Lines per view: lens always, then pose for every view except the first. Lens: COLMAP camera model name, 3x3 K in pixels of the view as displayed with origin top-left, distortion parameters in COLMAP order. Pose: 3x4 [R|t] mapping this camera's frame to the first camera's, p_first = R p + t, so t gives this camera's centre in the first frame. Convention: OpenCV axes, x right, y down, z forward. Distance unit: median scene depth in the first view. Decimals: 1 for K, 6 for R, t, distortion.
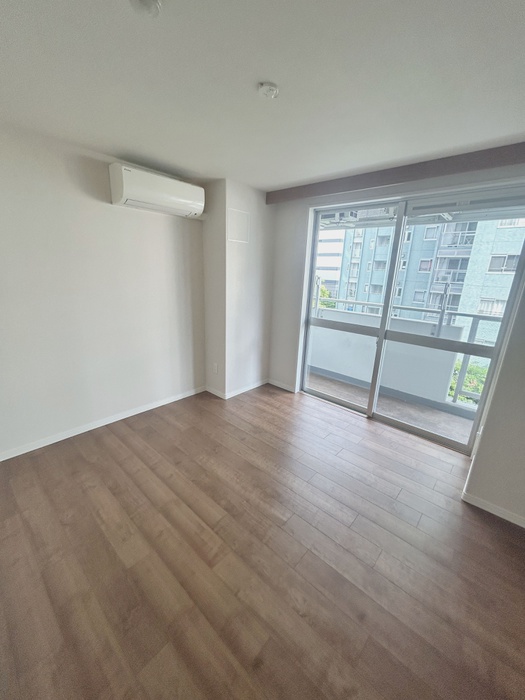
lens RADIAL K [[281.5, 0, 259.6], [0, 281.5, 352.8], [0, 0, 1]] dist [0.001983, 0.000219]
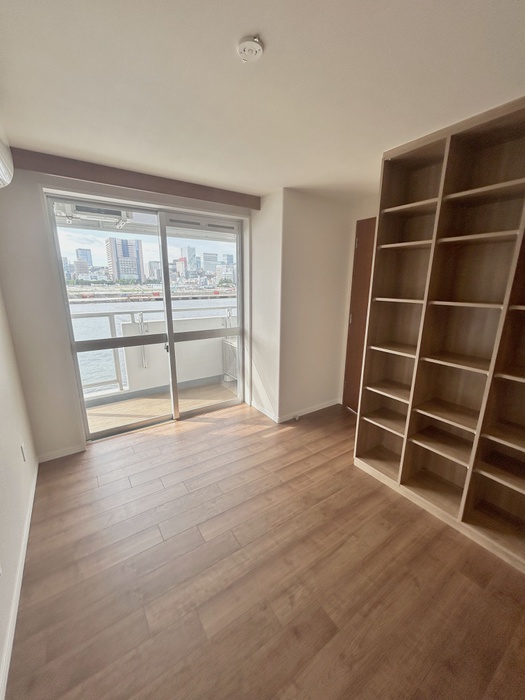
lens RADIAL K [[281.5, 0, 260.1], [0, 281.5, 348.1], [0, 0, 1]] dist [0.001983, 0.000219]
pose [[0.244512, -0.262828, 0.933346, -0.479459], [0.275036, 0.941829, 0.193165, -0.147790], [-0.929822, 0.209473, 0.302575, 0.415790]]
